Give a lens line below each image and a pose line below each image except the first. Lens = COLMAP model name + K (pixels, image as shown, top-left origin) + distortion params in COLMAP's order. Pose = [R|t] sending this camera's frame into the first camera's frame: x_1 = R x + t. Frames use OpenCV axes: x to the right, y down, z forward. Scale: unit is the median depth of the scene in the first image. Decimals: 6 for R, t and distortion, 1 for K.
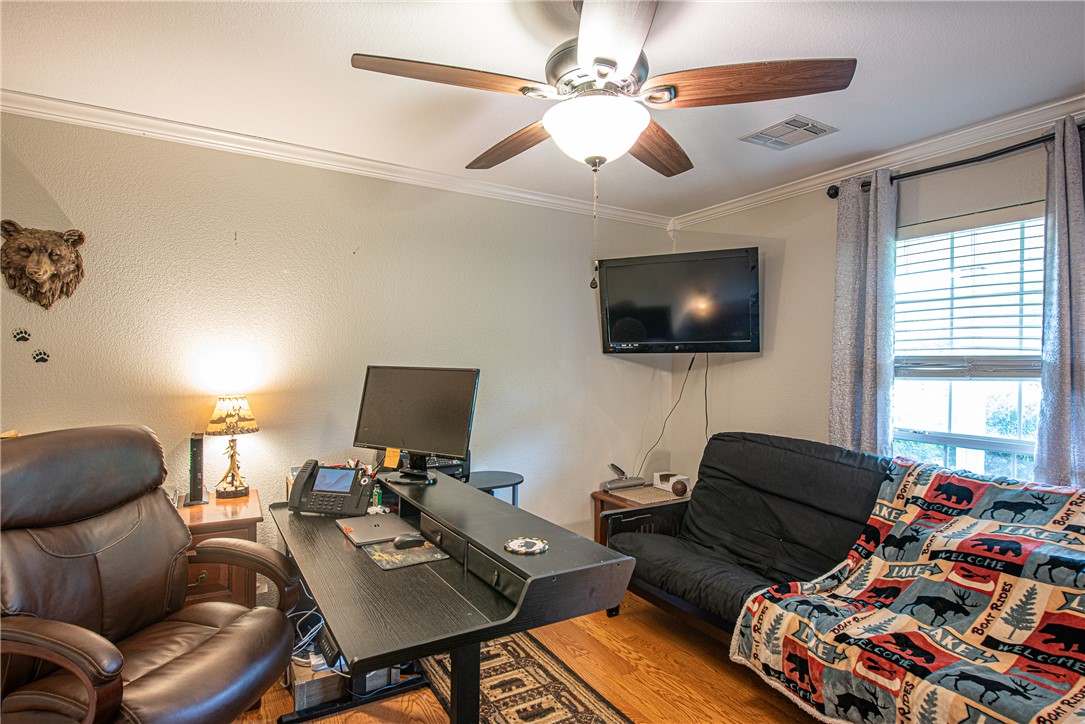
lens RADIAL K [[565.4, 0, 543.2], [0, 565.4, 364.8], [0, 0, 1]] dist [-0.007308, -0.000248]
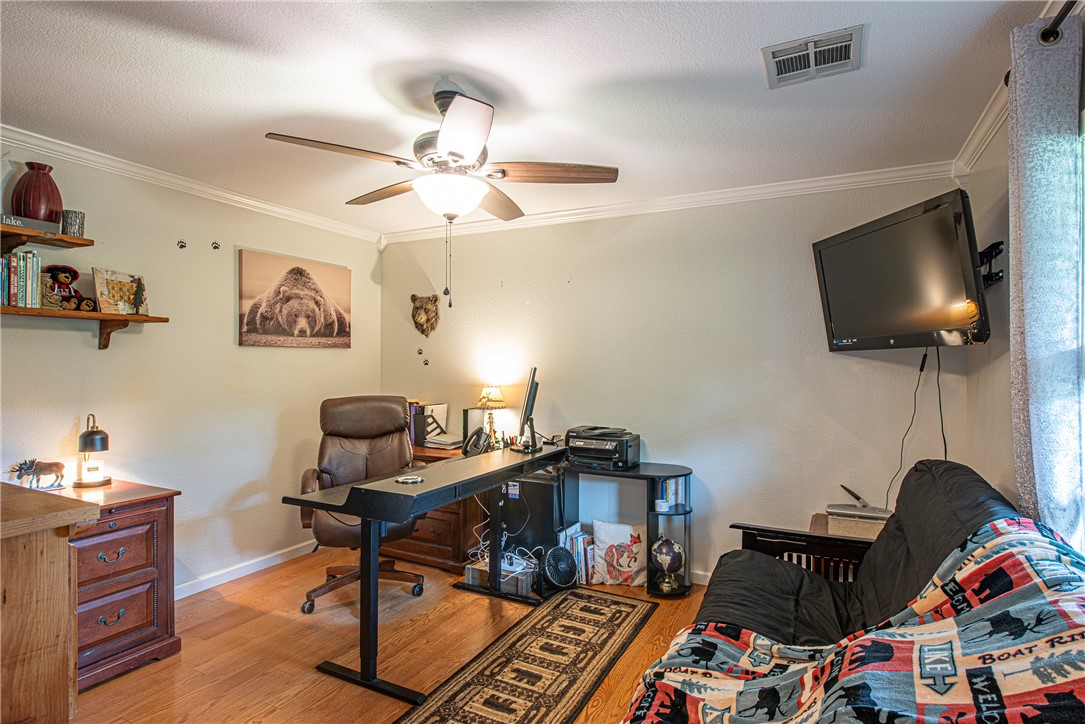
lens RADIAL K [[565.4, 0, 544.2], [0, 565.4, 358.5], [0, 0, 1]] dist [-0.007308, -0.000248]
pose [[0.529686, -0.014704, -0.848066, 0.937597], [0.000872, 0.999859, -0.016792, 0.006053], [0.848193, 0.008155, 0.529624, 0.302458]]
